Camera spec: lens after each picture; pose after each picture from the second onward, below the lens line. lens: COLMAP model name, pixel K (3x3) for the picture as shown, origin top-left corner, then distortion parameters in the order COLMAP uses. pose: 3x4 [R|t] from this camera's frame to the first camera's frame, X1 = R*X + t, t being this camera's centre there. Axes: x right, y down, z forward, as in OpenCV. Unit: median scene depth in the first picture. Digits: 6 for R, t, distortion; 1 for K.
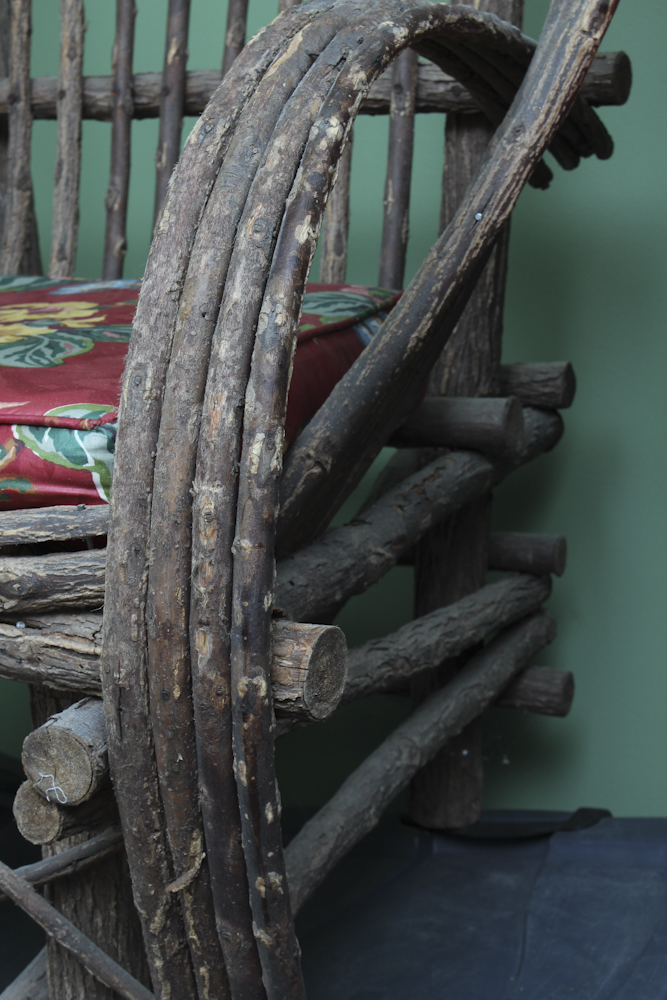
lens RADIAL K [[1981.4, 0, 359.6], [0, 1981.4, 541.4], [0, 0, 1]] dist [0.025745, 0.000000]
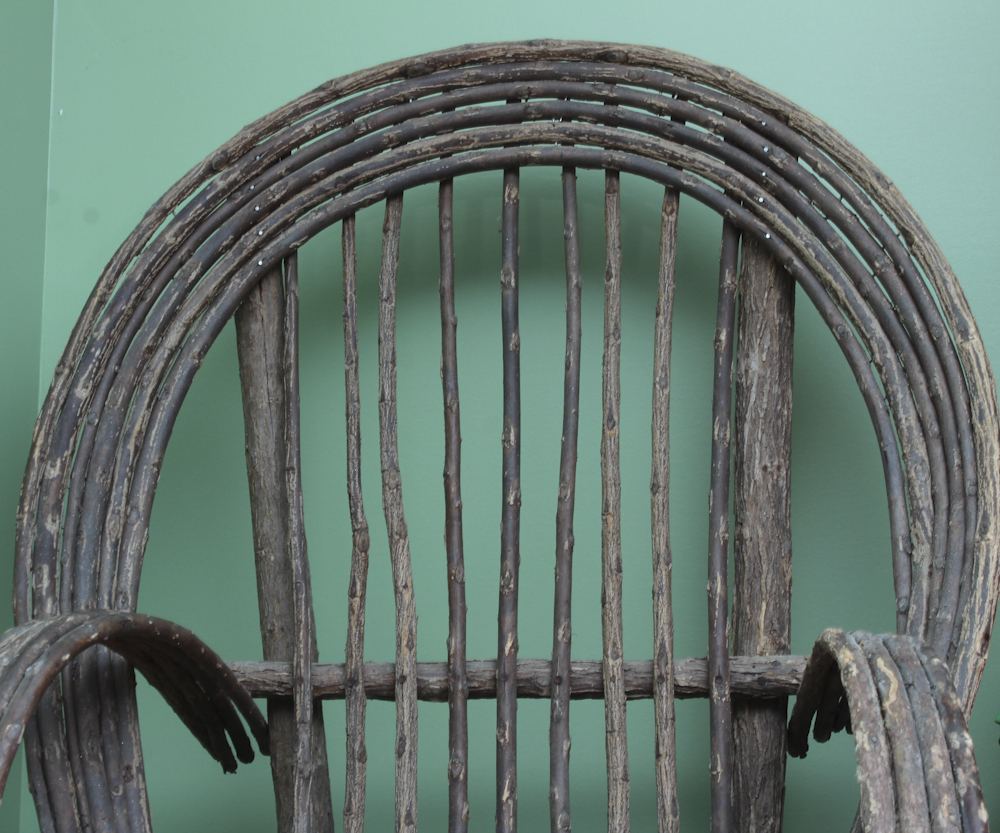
lens RADIAL K [[2494.0, 0, 496.0], [0, 2494.0, 408.2], [0, 0, 1]] dist [0.106441, 0.000000]
pose [[0.949682, 0.032746, 0.311500, -0.565680], [0.057251, 0.959617, -0.275421, 0.026605], [-0.307940, 0.279396, 0.909456, -0.385033]]
